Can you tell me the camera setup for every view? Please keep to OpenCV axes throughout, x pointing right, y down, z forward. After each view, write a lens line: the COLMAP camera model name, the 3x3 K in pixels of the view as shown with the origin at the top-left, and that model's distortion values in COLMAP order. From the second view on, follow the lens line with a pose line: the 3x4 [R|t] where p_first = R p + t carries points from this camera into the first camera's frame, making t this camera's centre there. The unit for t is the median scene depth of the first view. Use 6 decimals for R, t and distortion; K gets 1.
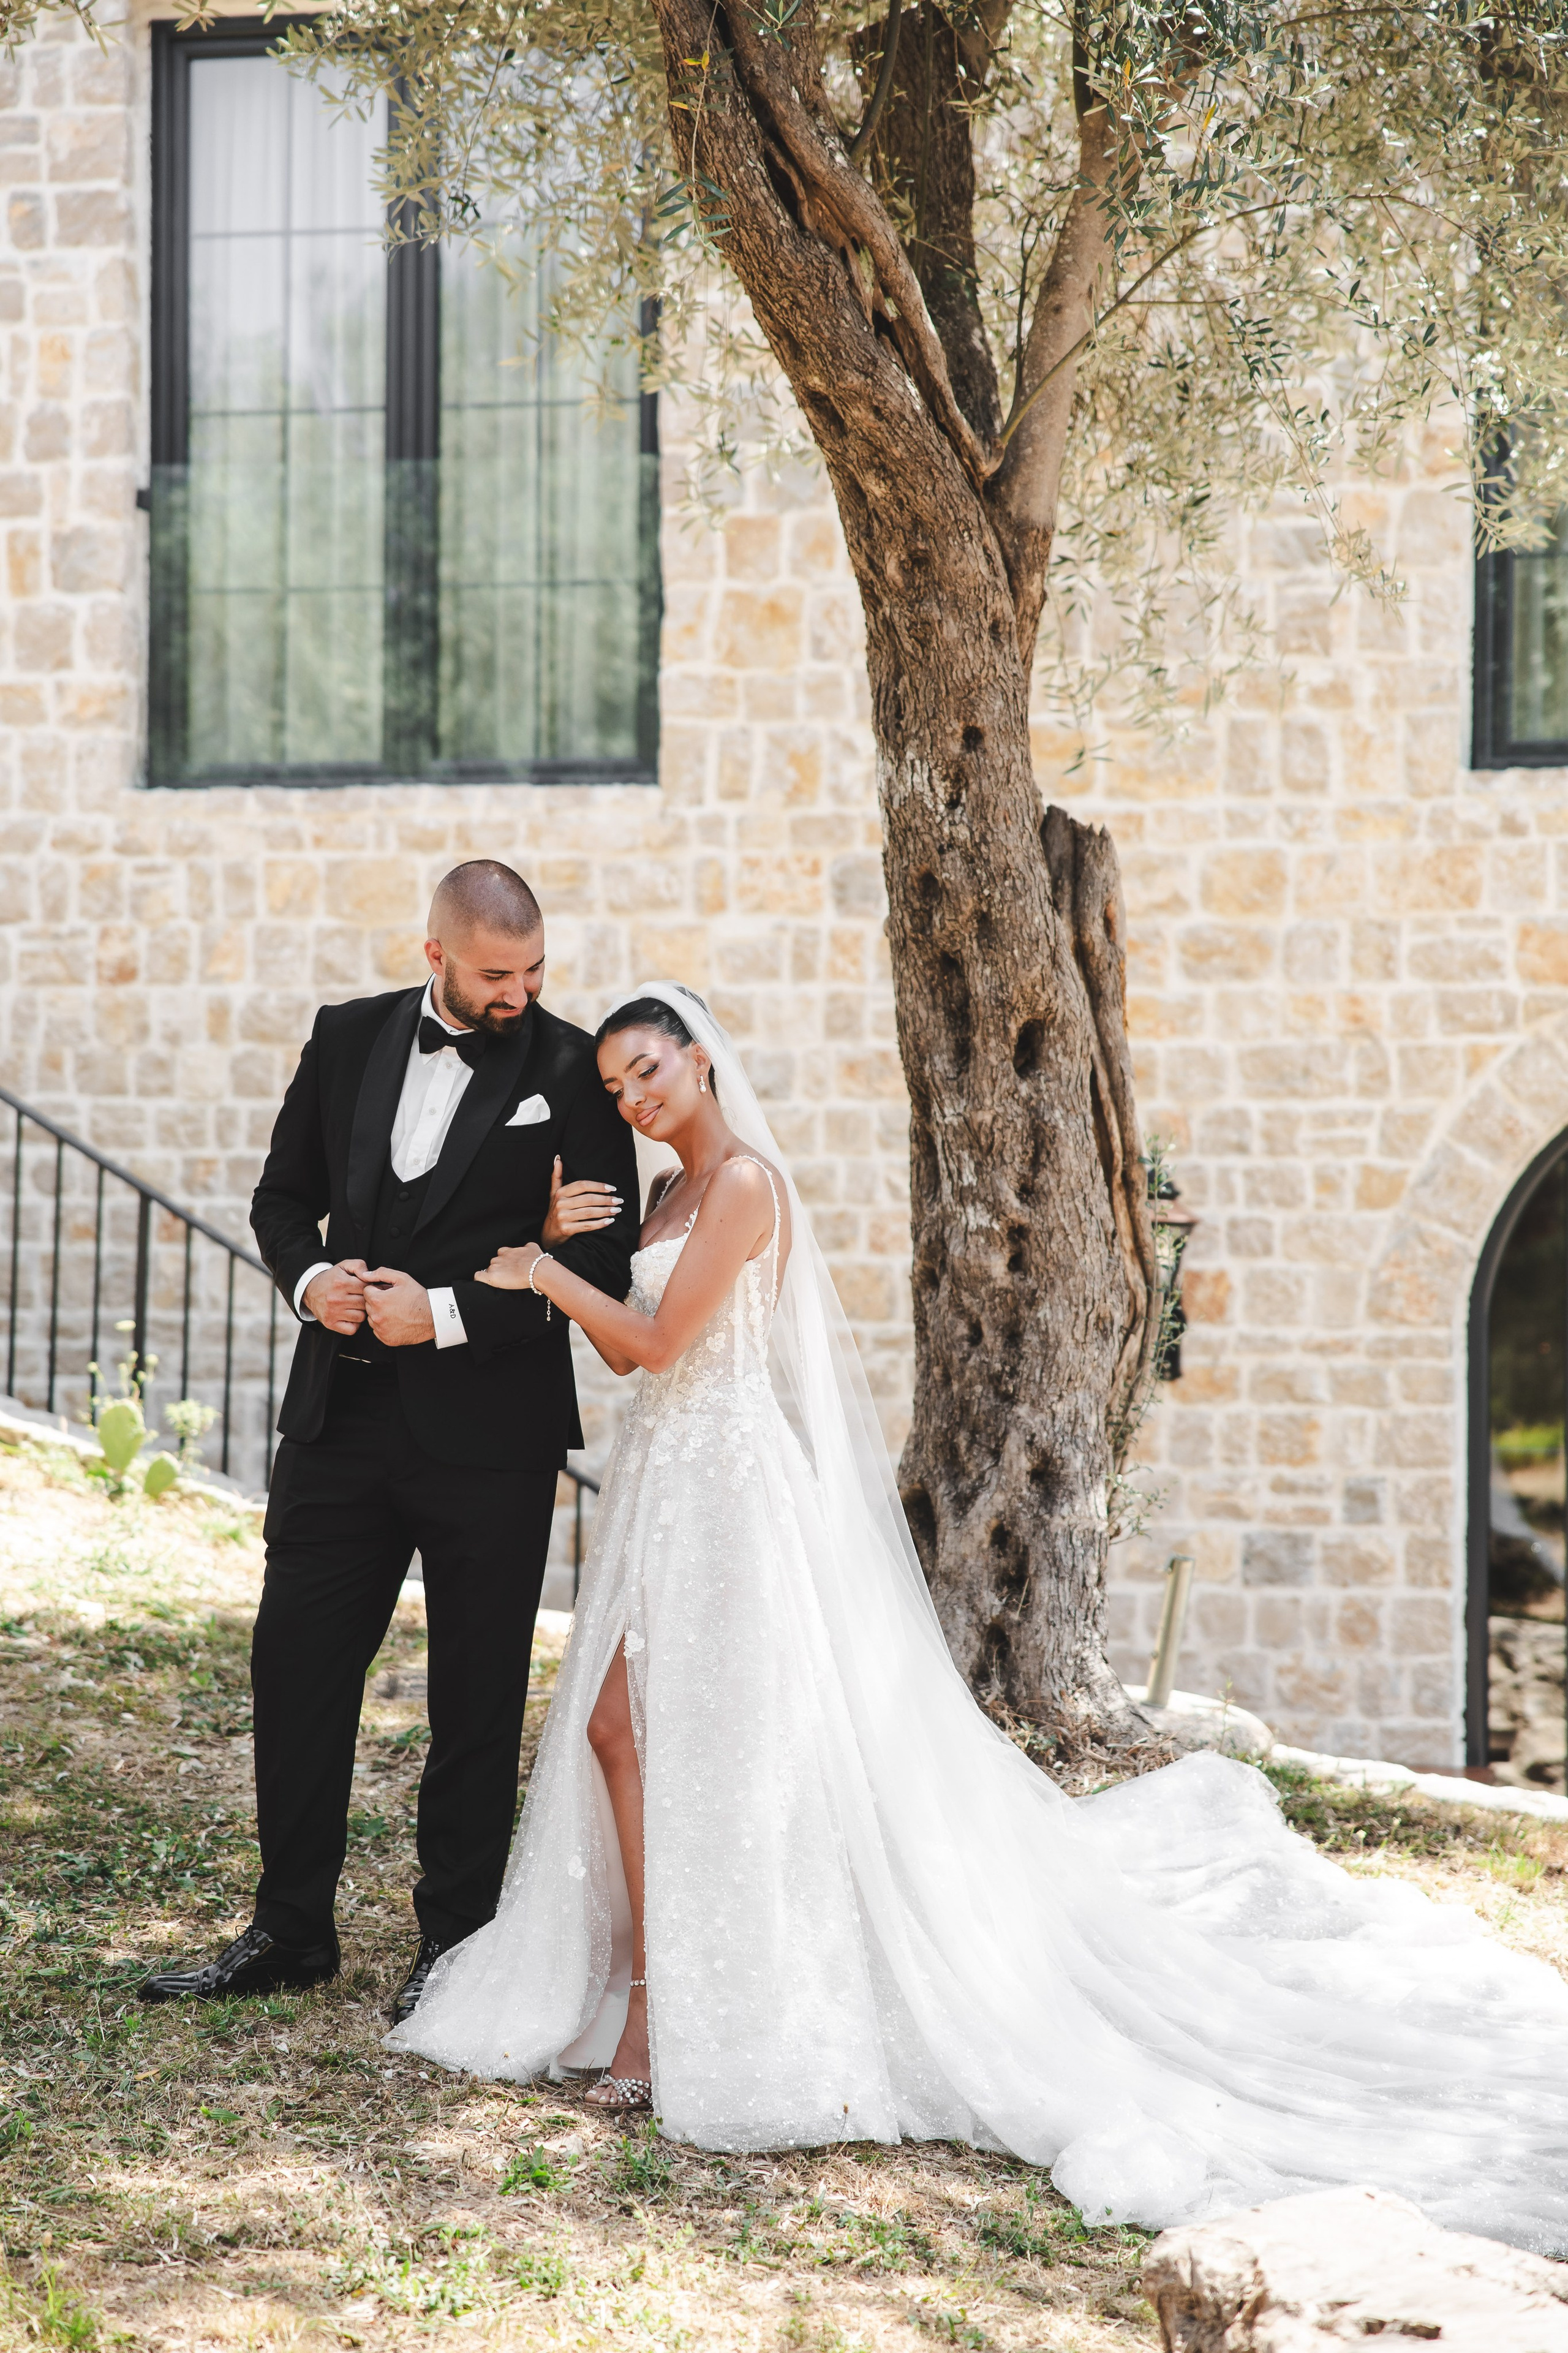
lens RADIAL K [[4896.9, 0, 784.0], [0, 4896.9, 1176.5], [0, 0, 1]] dist [0.233728, -0.089272]
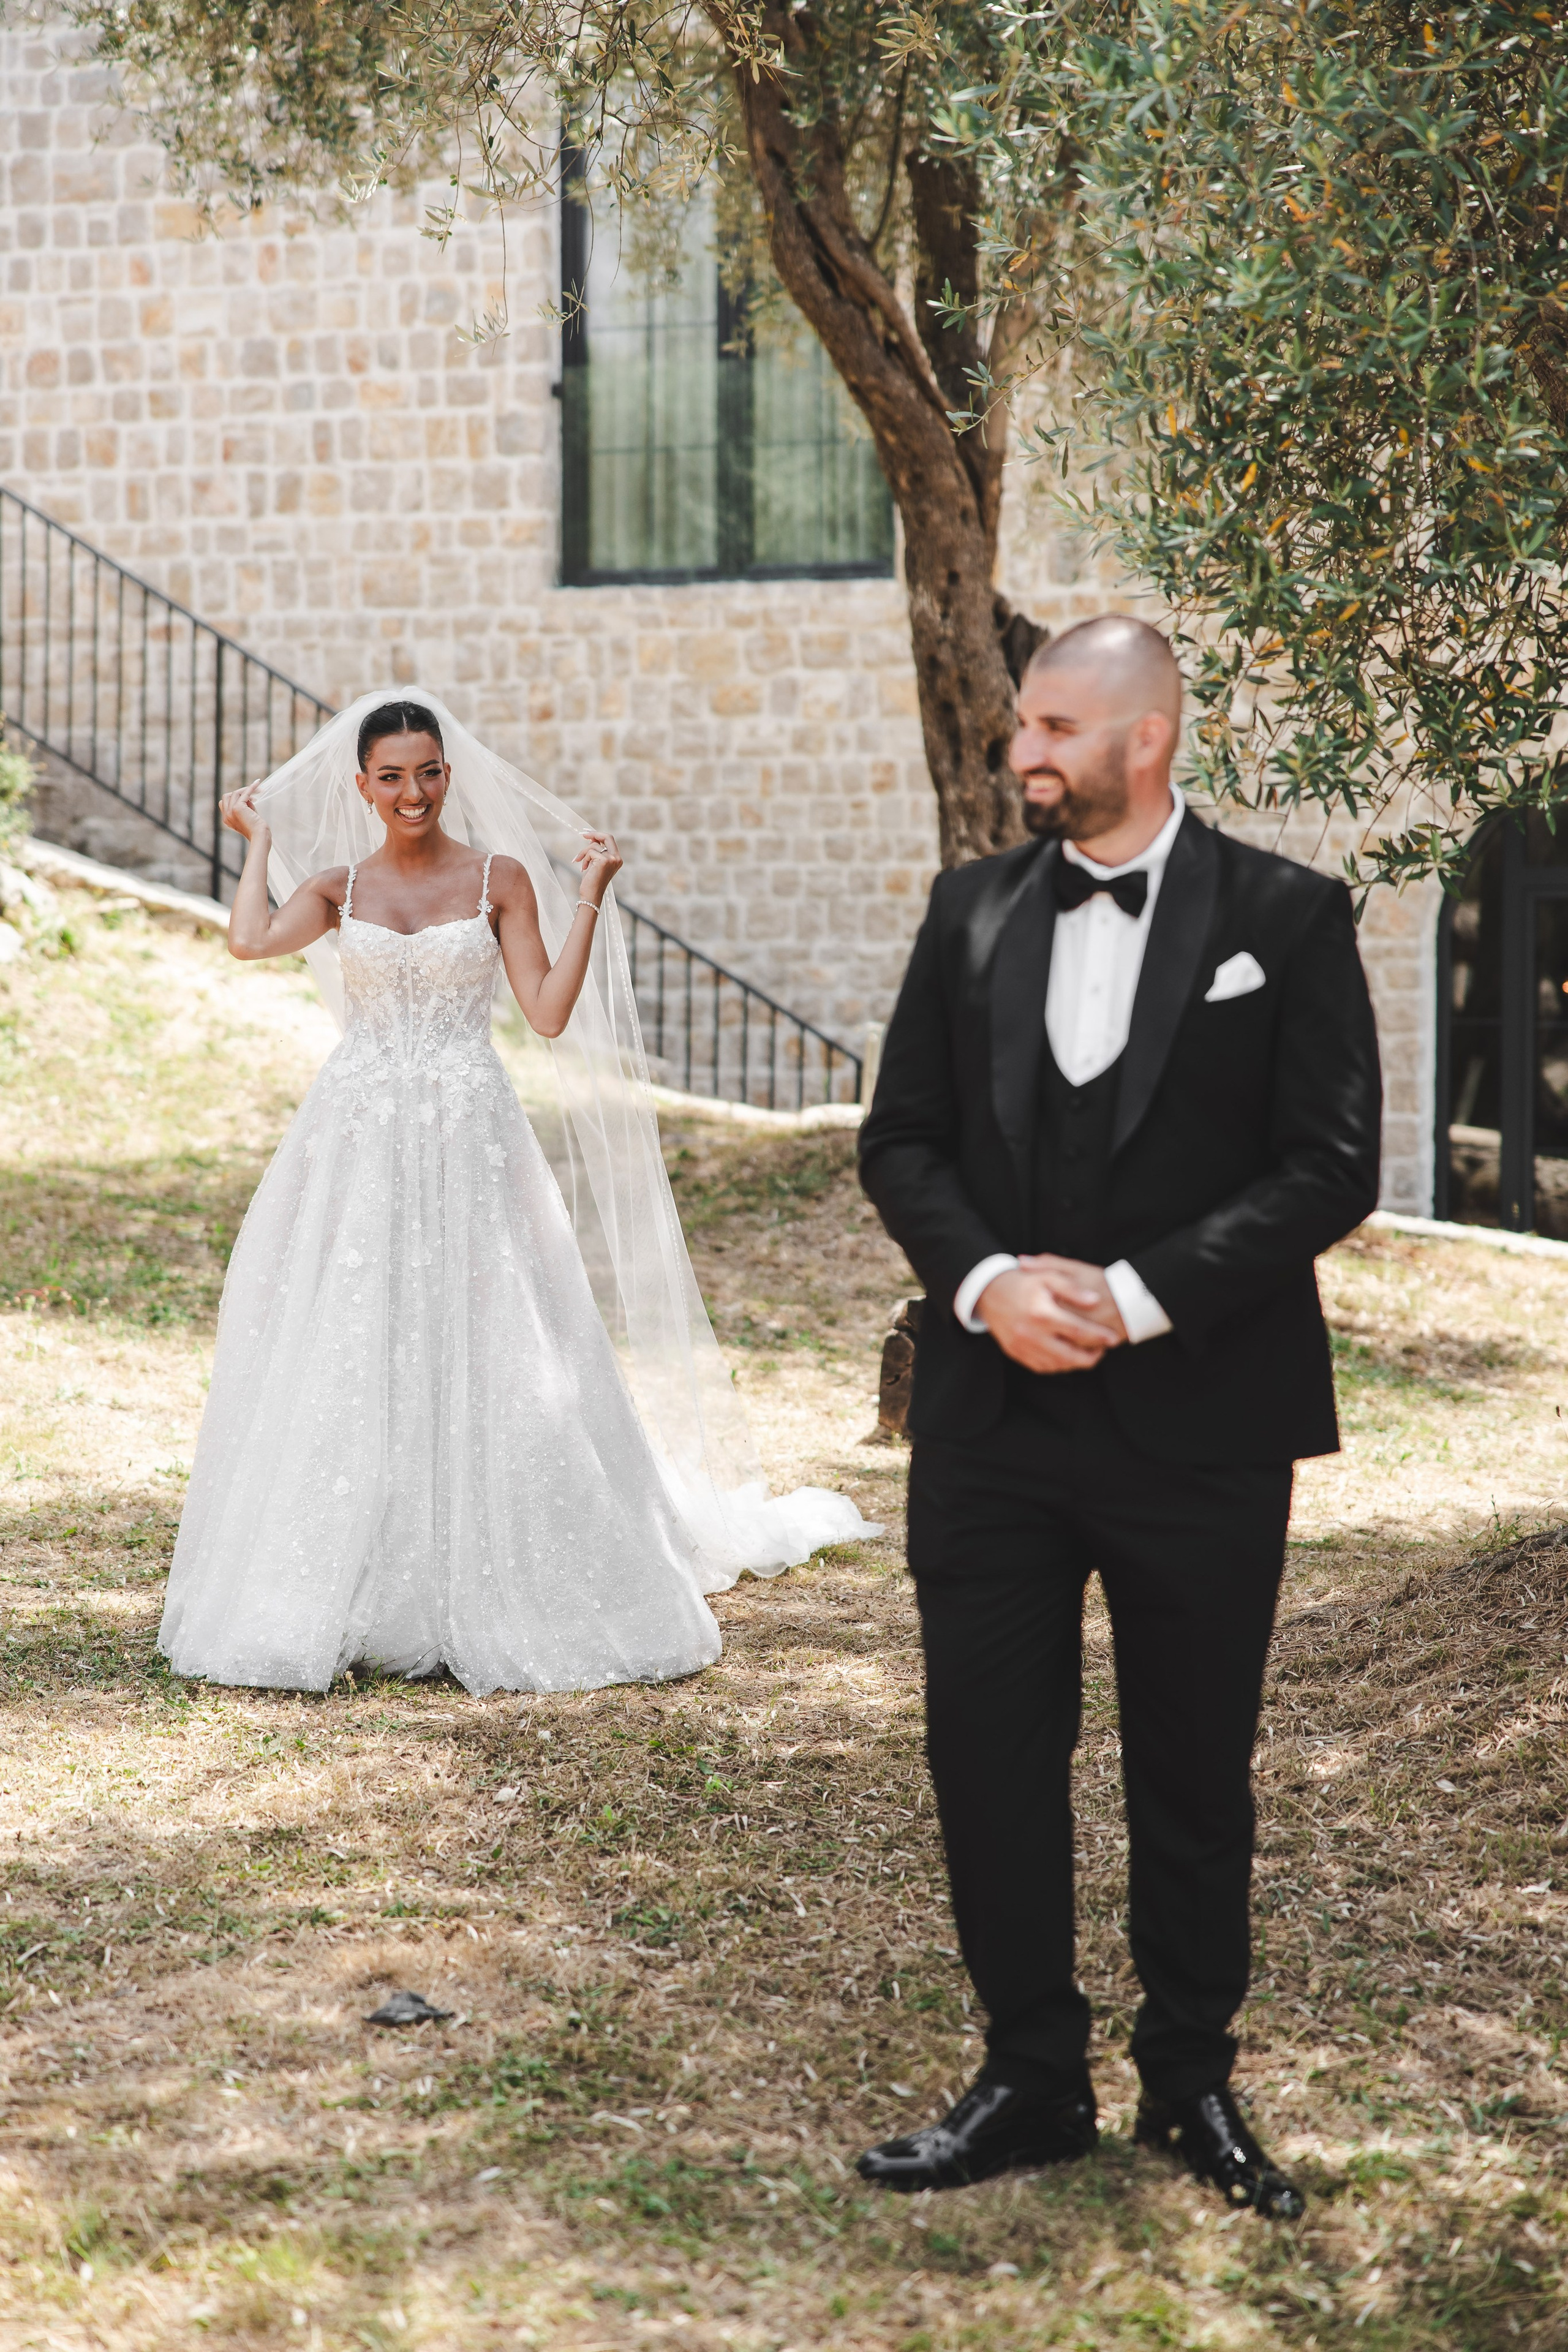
lens RADIAL K [[4552.4, 0, 784.0], [0, 4552.4, 1176.0], [0, 0, 1]] dist [0.134760, 0.003611]
pose [[0.993268, -0.004770, -0.115737, 0.104394], [0.012208, 0.997898, 0.063643, 0.012051], [0.115191, -0.064628, 0.991239, -0.397941]]
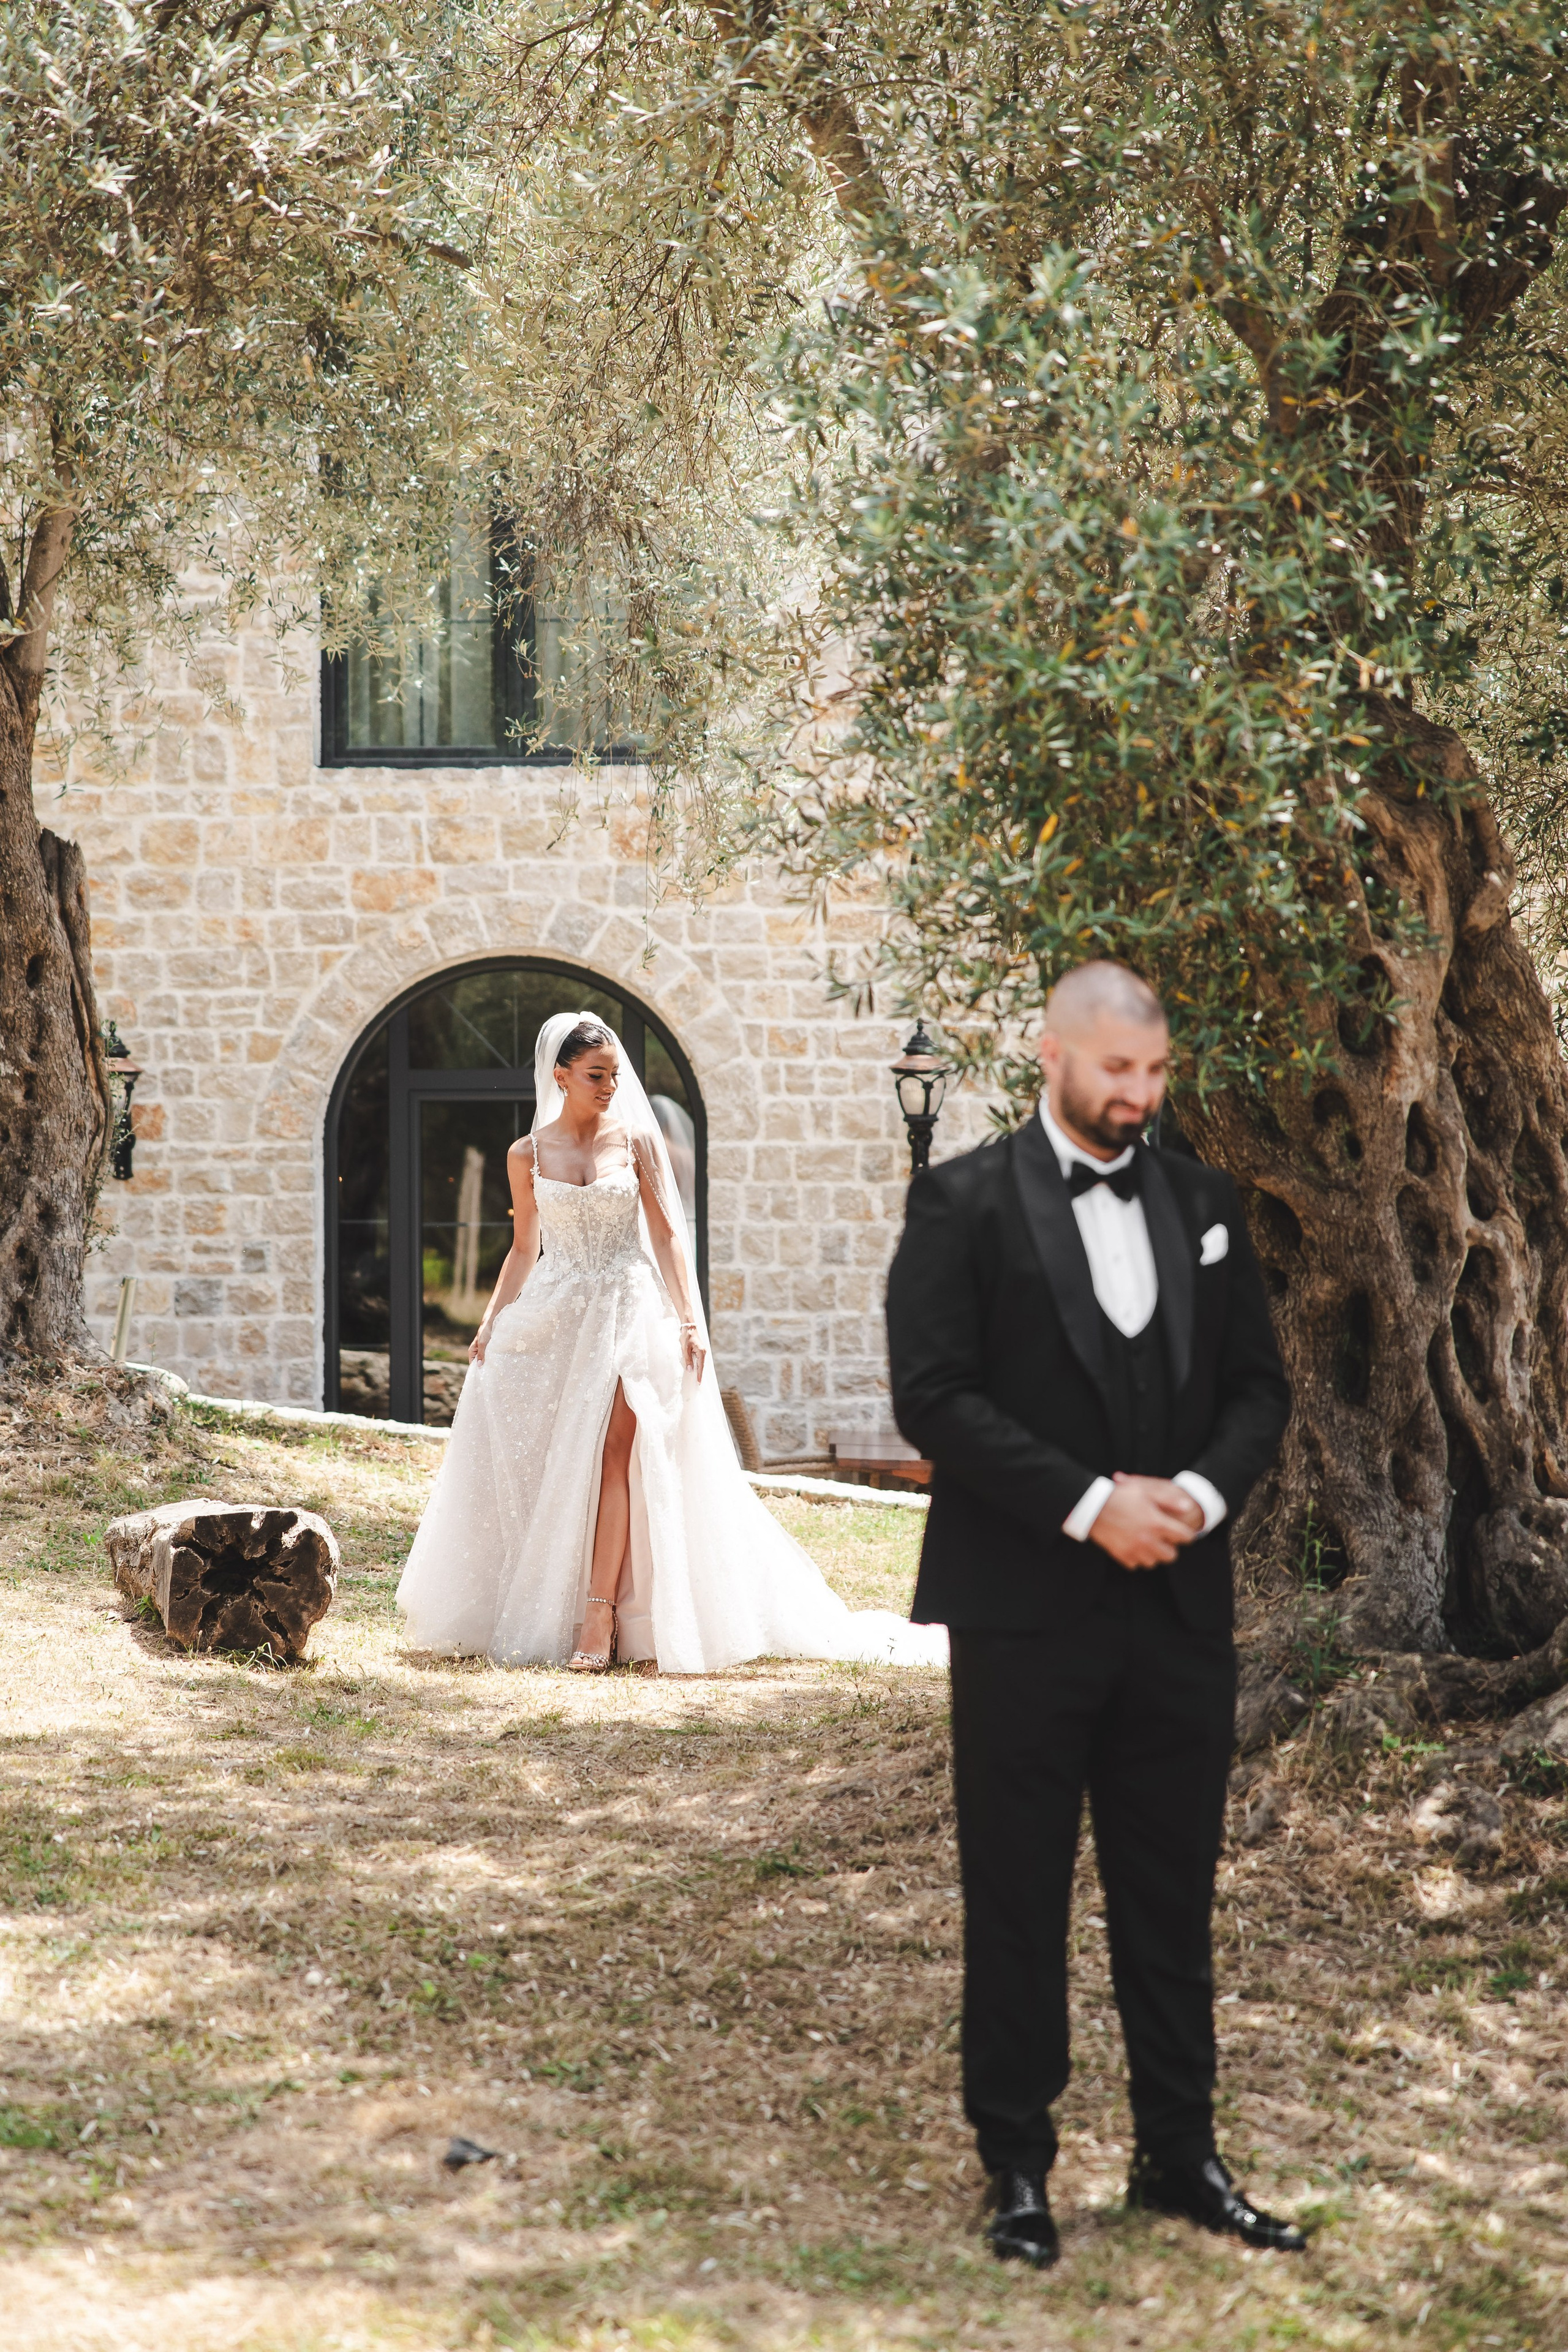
lens RADIAL K [[4881.9, 0, 784.0], [0, 4881.9, 1176.0], [0, 0, 1]] dist [0.112454, -0.061372]
pose [[0.978052, -0.015172, 0.207806, -0.033806], [0.009129, 0.999508, 0.030011, -0.001973], [-0.208159, -0.027455, 0.977710, -0.491242]]
